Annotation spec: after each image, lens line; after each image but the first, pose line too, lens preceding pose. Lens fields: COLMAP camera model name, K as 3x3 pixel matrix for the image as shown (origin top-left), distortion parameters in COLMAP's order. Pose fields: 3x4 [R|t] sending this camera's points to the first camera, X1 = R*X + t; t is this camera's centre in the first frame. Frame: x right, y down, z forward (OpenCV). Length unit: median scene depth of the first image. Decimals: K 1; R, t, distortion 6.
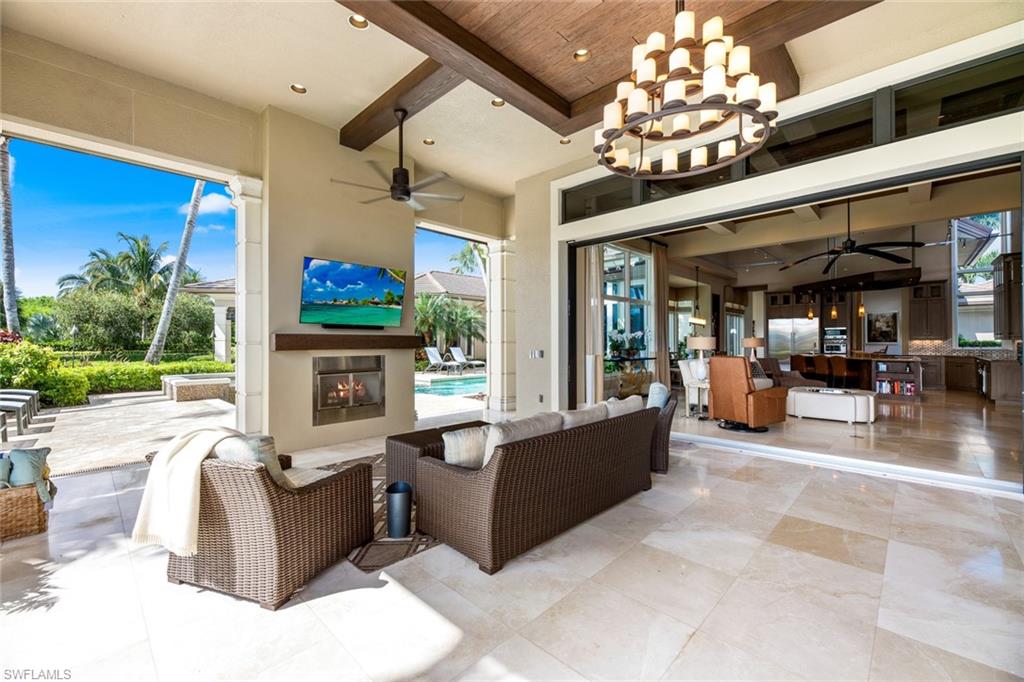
lens RADIAL K [[419.3, 0, 513.1], [0, 419.3, 341.2], [0, 0, 1]] dist [0.000622, -0.003363]
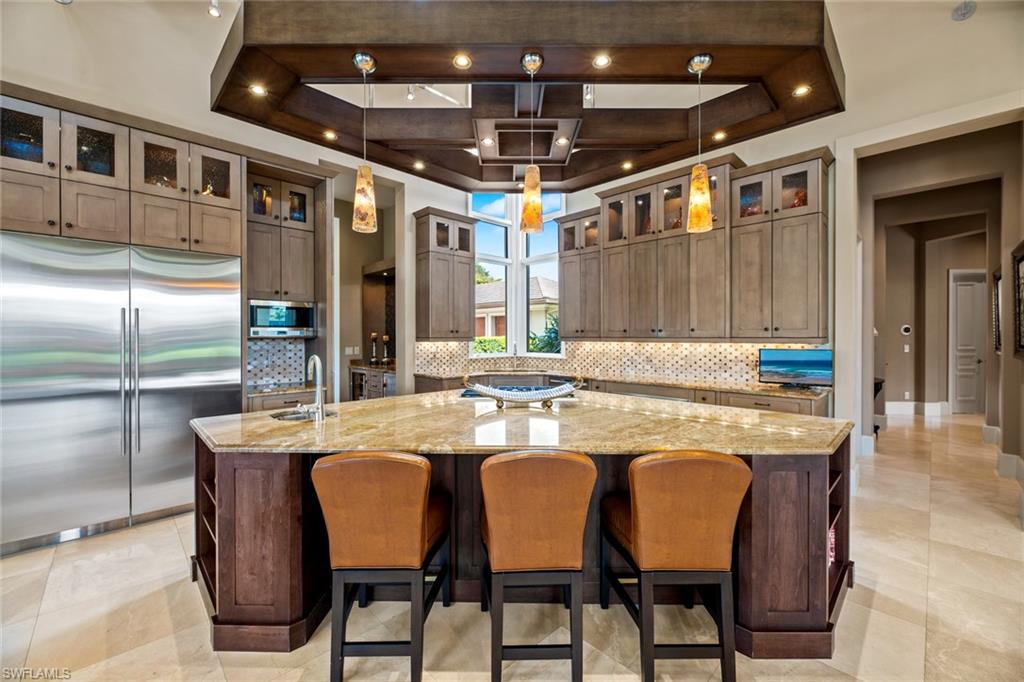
lens RADIAL K [[420.7, 0, 509.3], [0, 420.7, 339.3], [0, 0, 1]] dist [-0.000308, -0.000221]
pose [[0.068535, 0.004427, 0.997639, 0.726045], [0.000638, 0.999990, -0.004481, -0.005092], [-0.997649, 0.000943, 0.068531, 1.239888]]
